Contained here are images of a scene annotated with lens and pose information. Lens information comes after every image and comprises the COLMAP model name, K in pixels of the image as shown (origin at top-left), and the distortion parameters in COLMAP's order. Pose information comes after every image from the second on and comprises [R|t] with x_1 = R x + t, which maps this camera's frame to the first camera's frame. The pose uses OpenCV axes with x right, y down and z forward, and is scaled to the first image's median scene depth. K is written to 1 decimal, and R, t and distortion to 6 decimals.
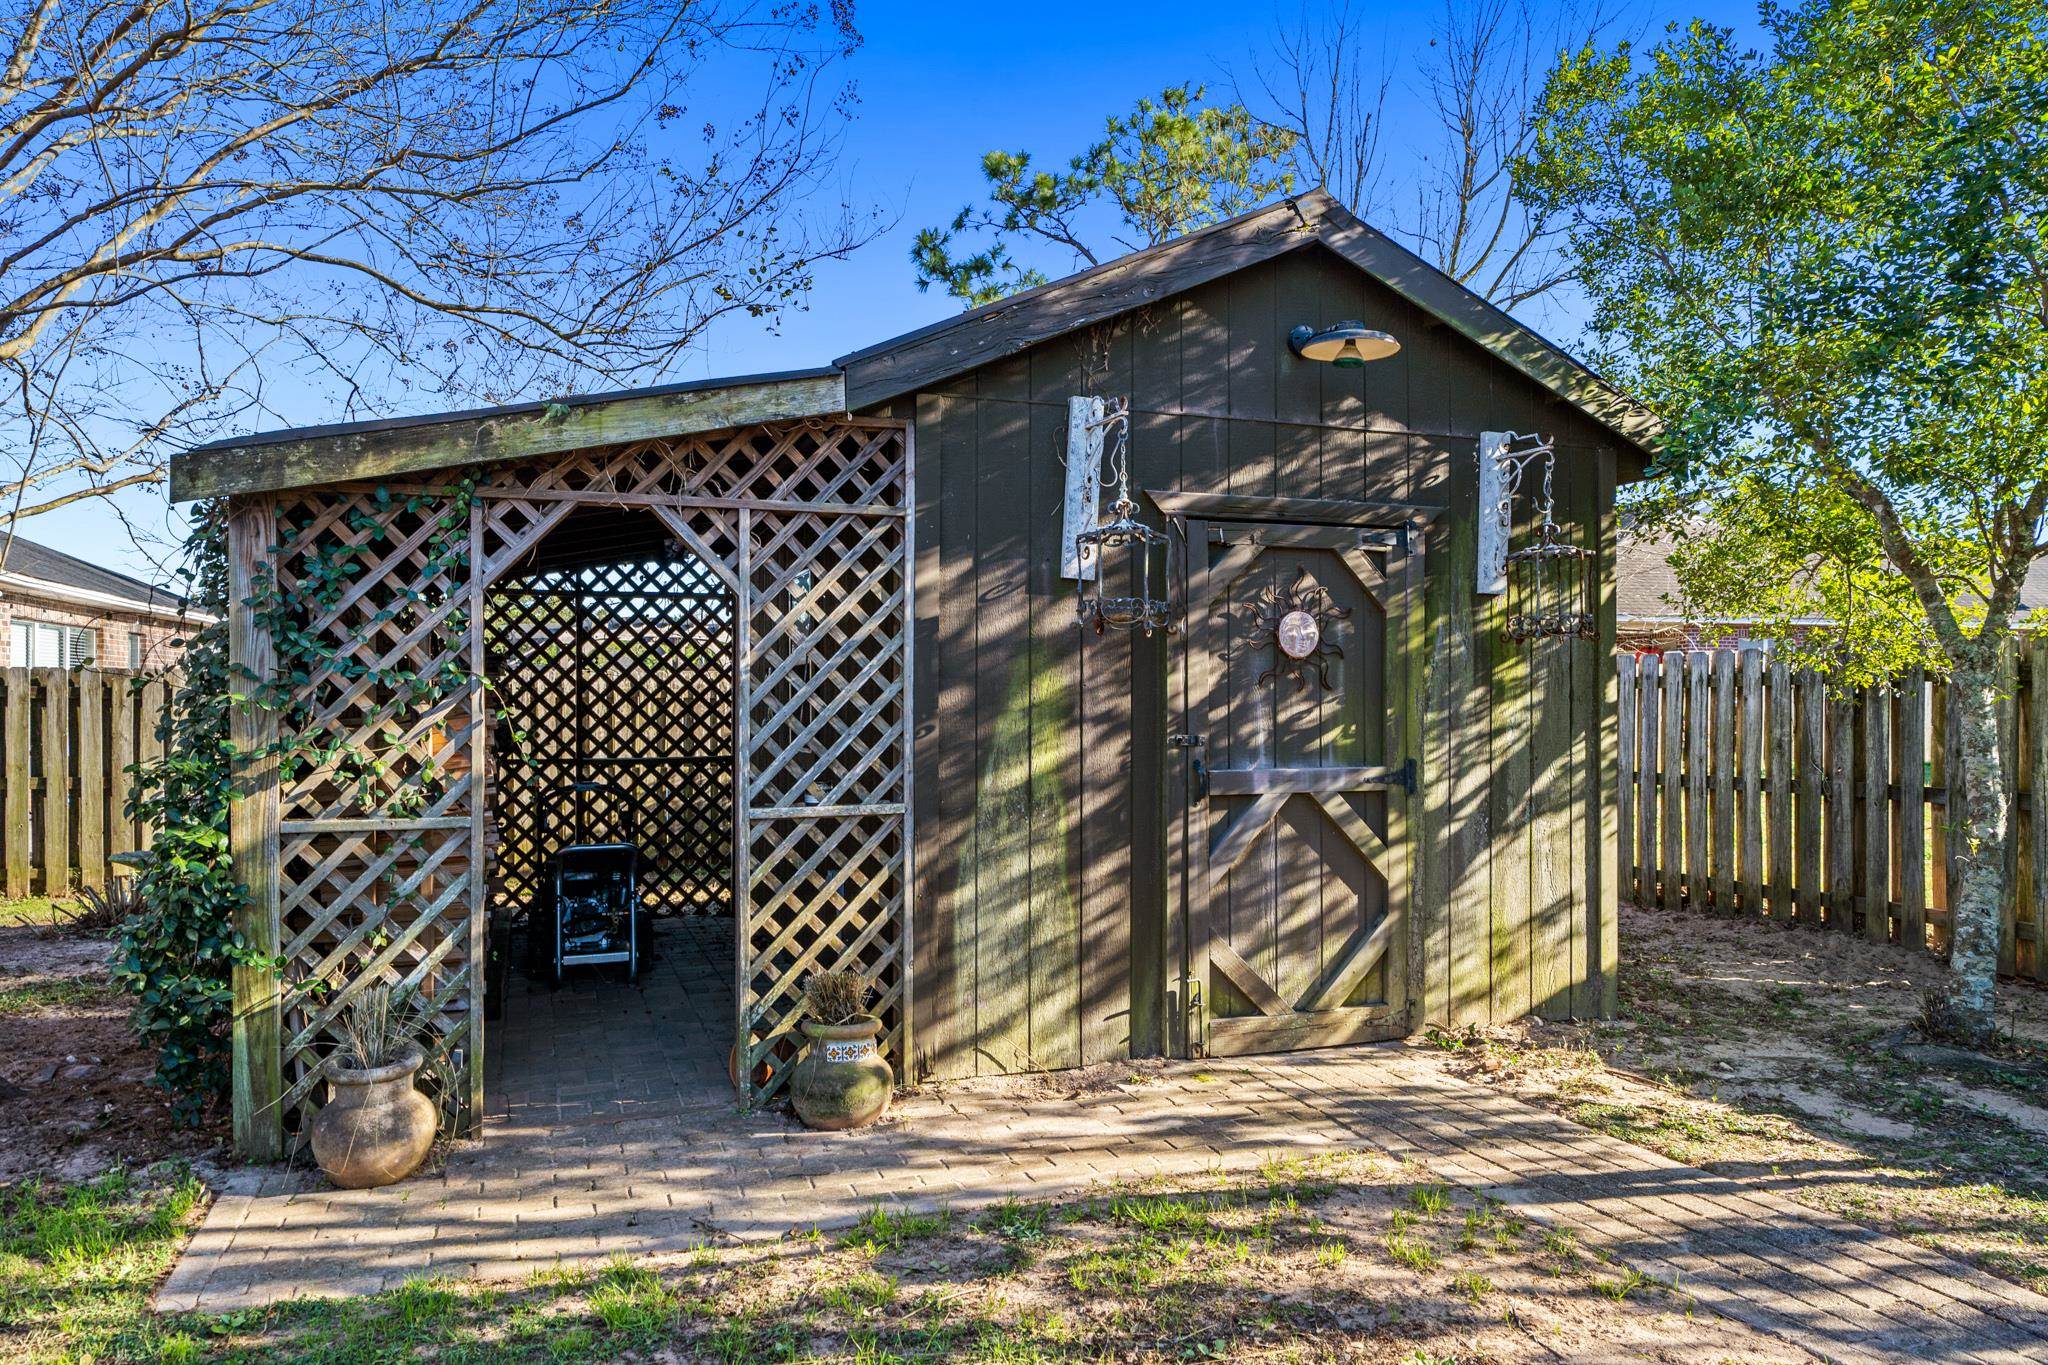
lens RADIAL K [[1326.8, 0, 1023.8], [0, 1326.8, 697.1], [0, 0, 1]] dist [-0.000557, 0.002051]
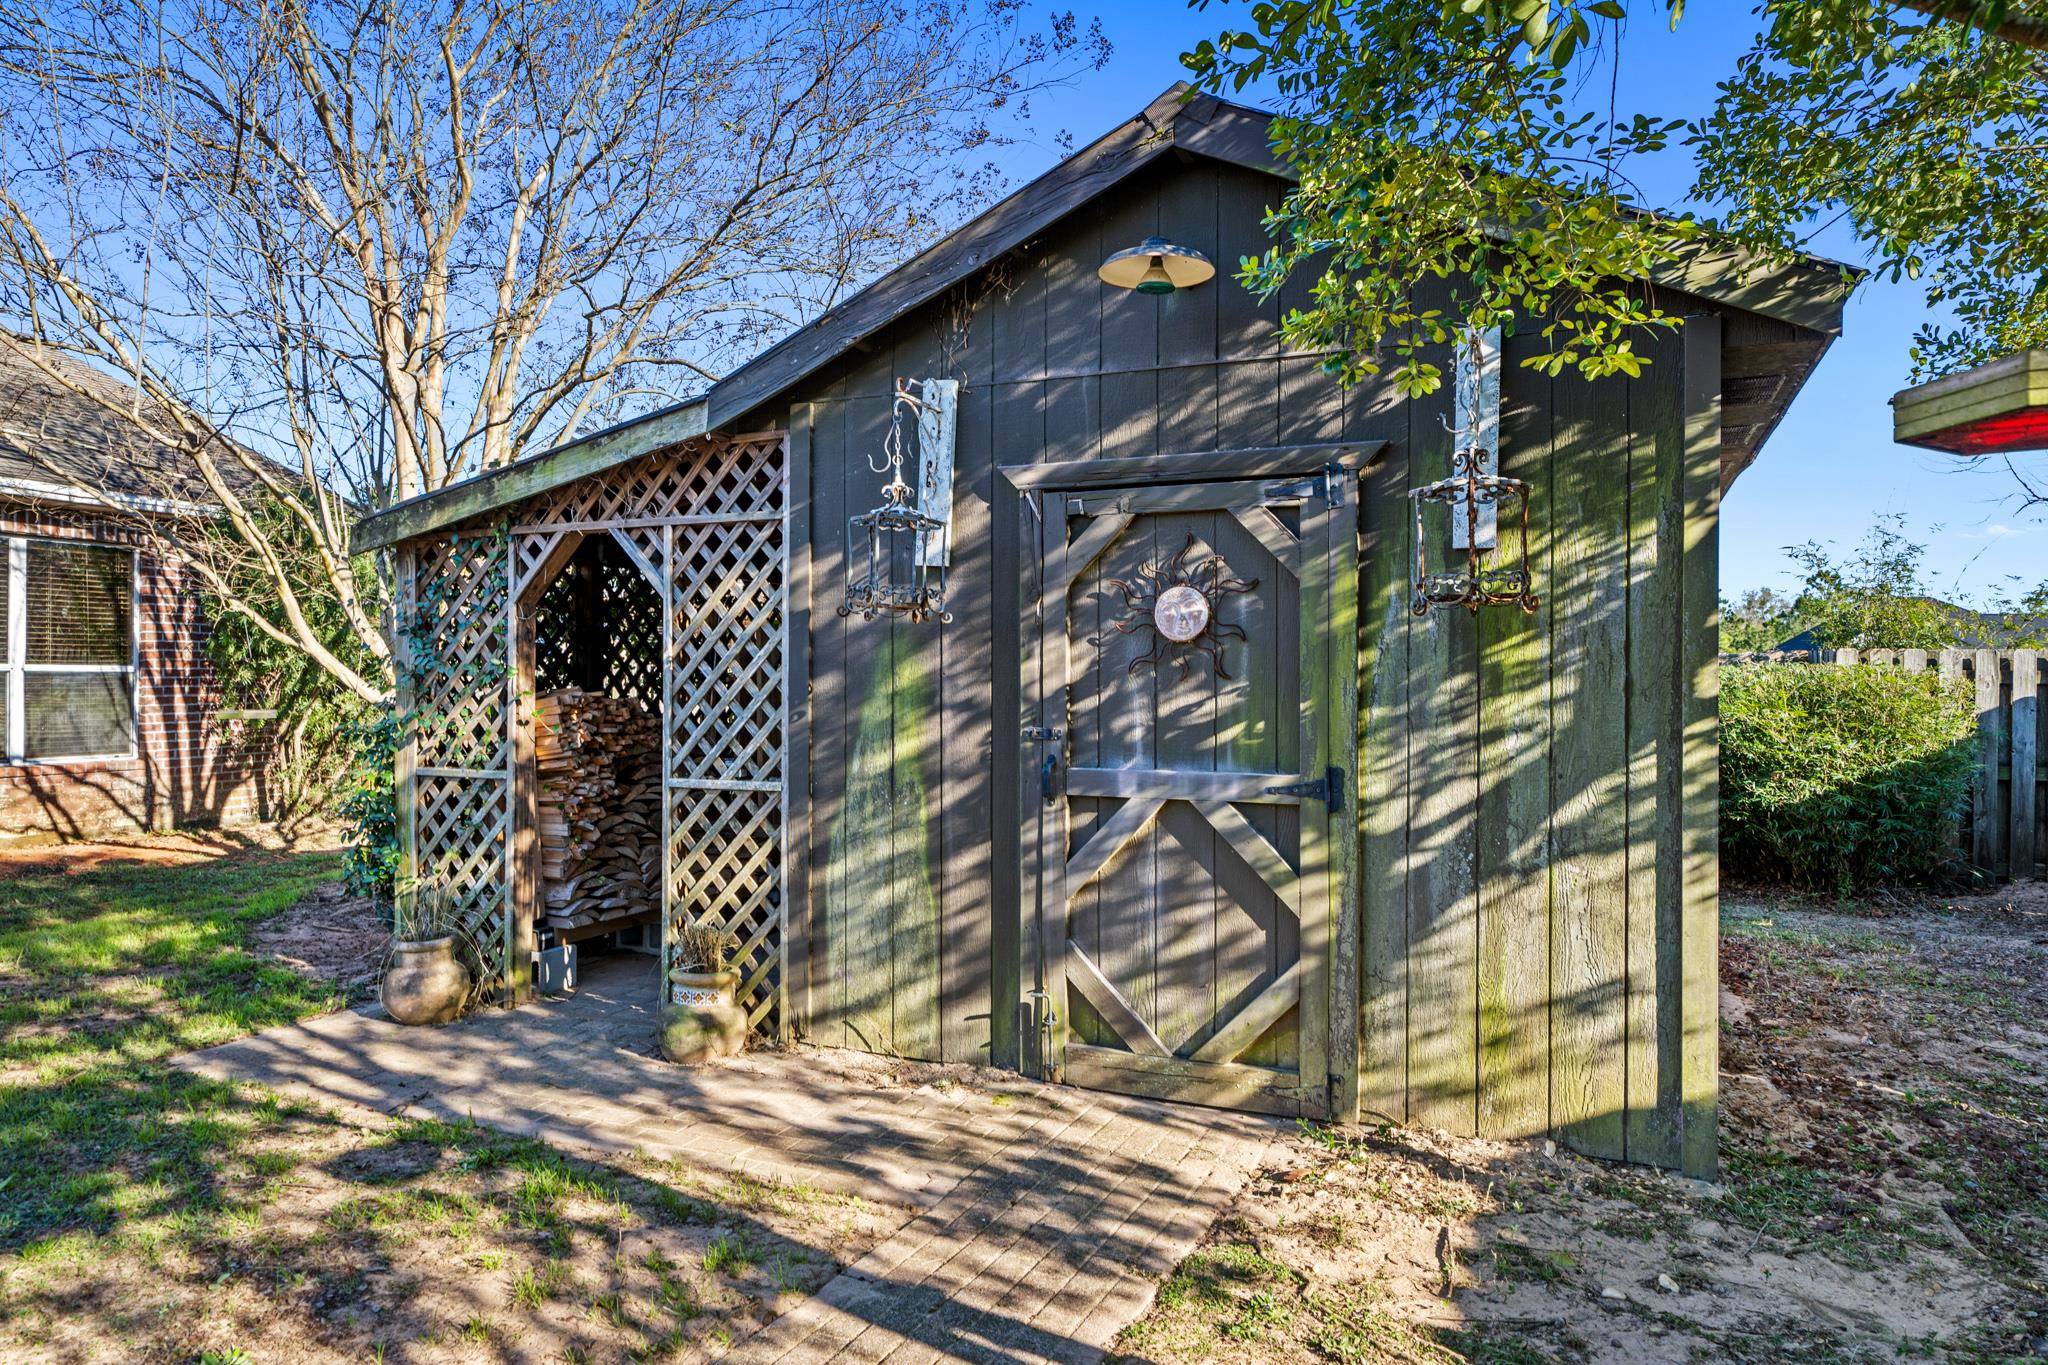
lens RADIAL K [[1256.9, 0, 1020.9], [0, 1256.9, 663.7], [0, 0, 1]] dist [0.002722, -0.000641]
pose [[0.730121, -0.000901, -0.683317, 0.740035], [0.000505, 1.000000, -0.000778, -0.015174], [0.683318, 0.000223, 0.730121, 0.369494]]
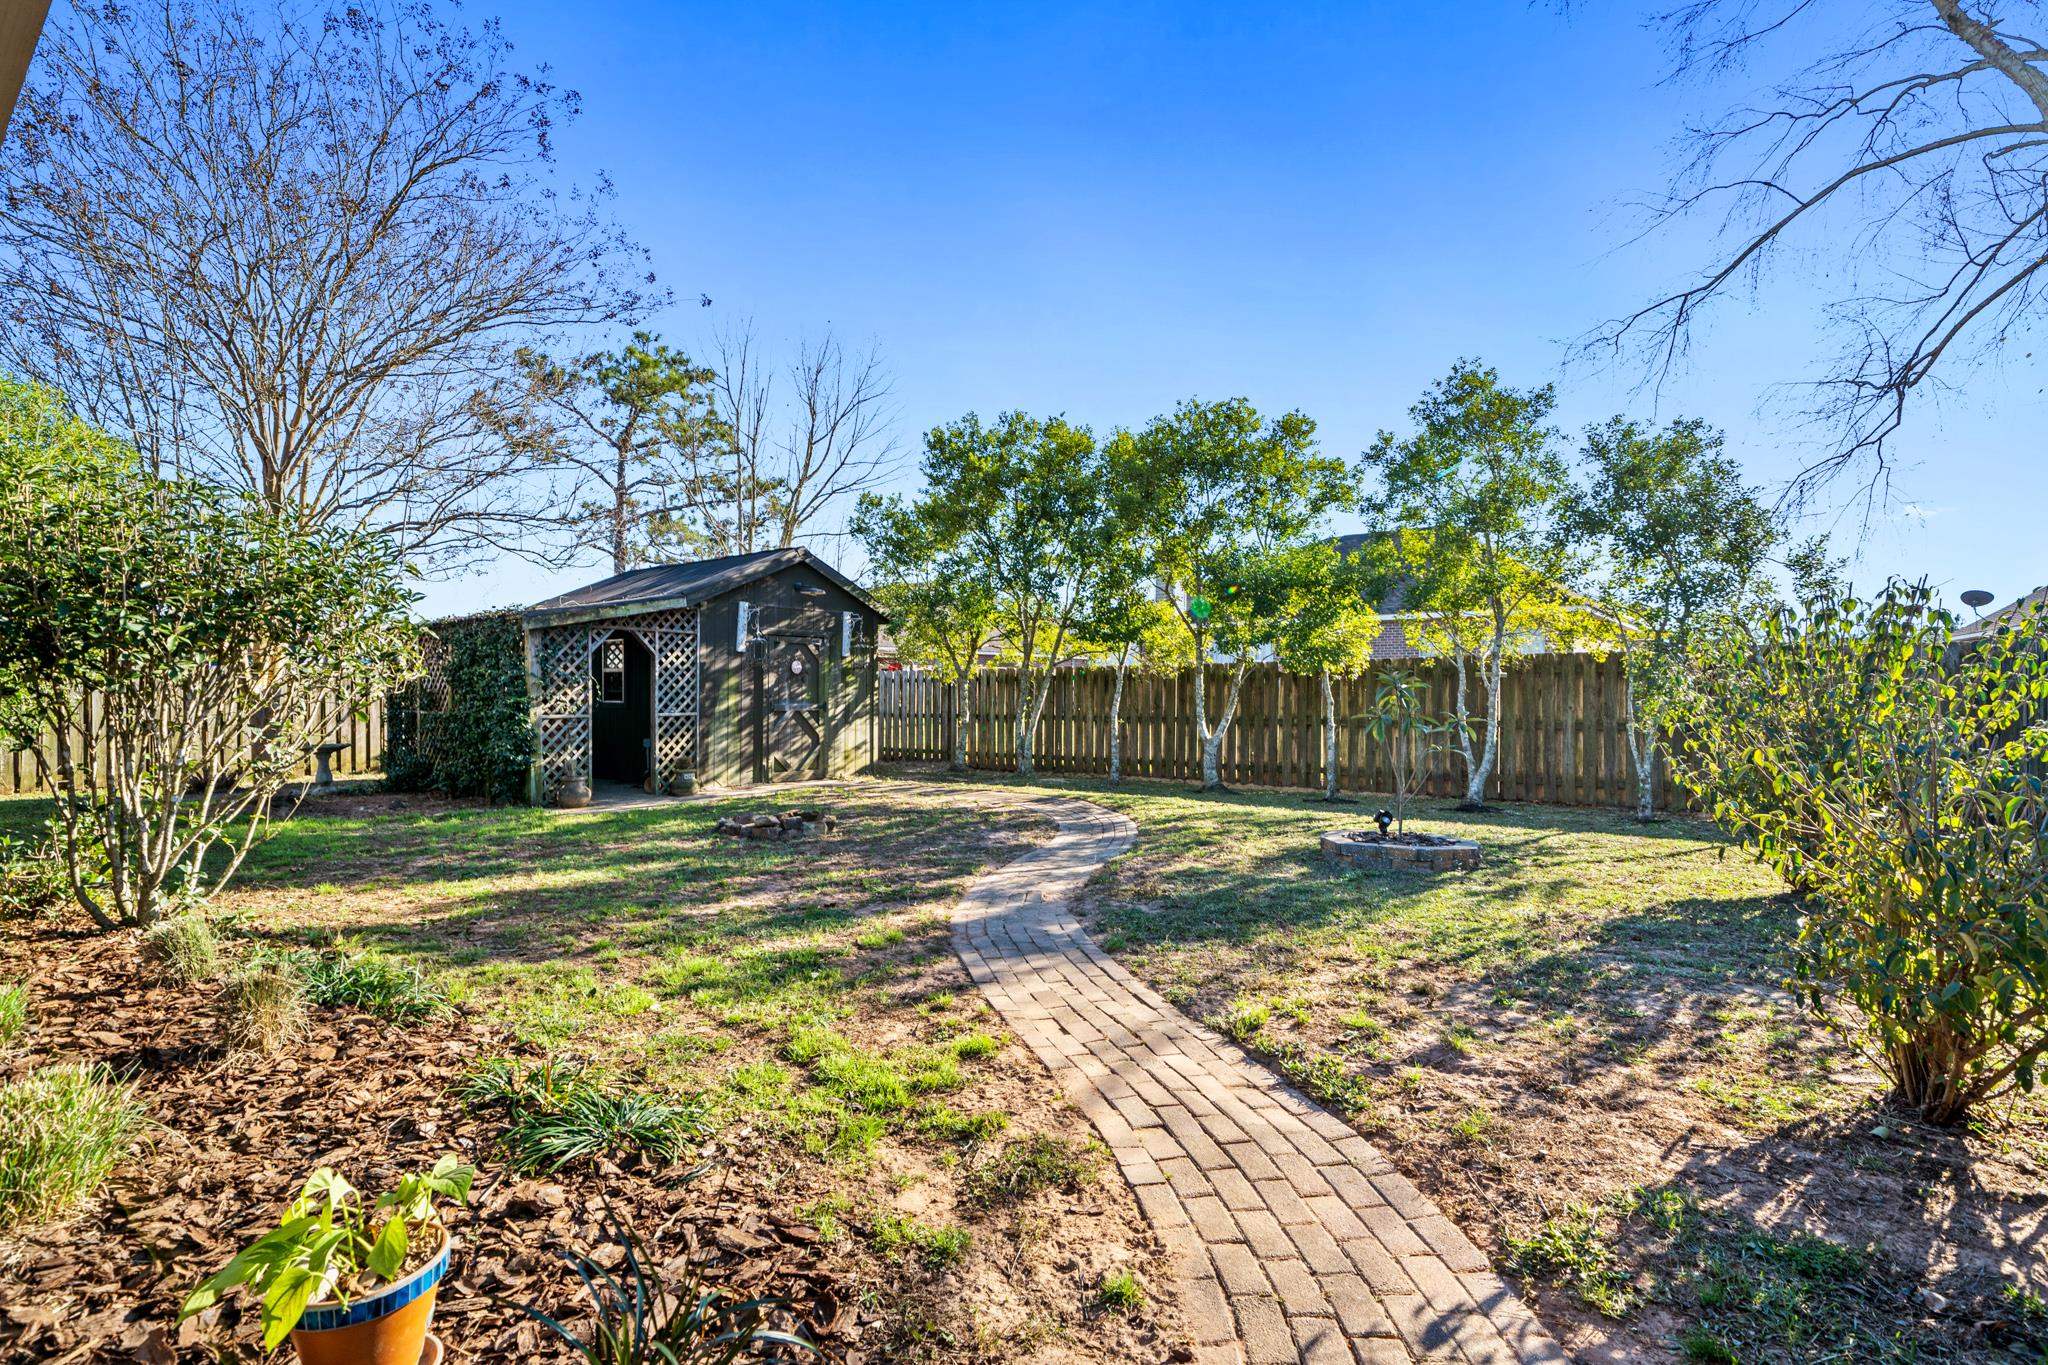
lens RADIAL K [[936.8, 0, 1030.3], [0, 936.8, 693.1], [0, 0, 1]] dist [0.001526, 0.000049]
pose [[0.836177, 0.005033, 0.548437, -0.718650], [-0.006290, 0.999980, 0.000414, 0.018645], [-0.548424, -0.003796, 0.836192, -1.618929]]
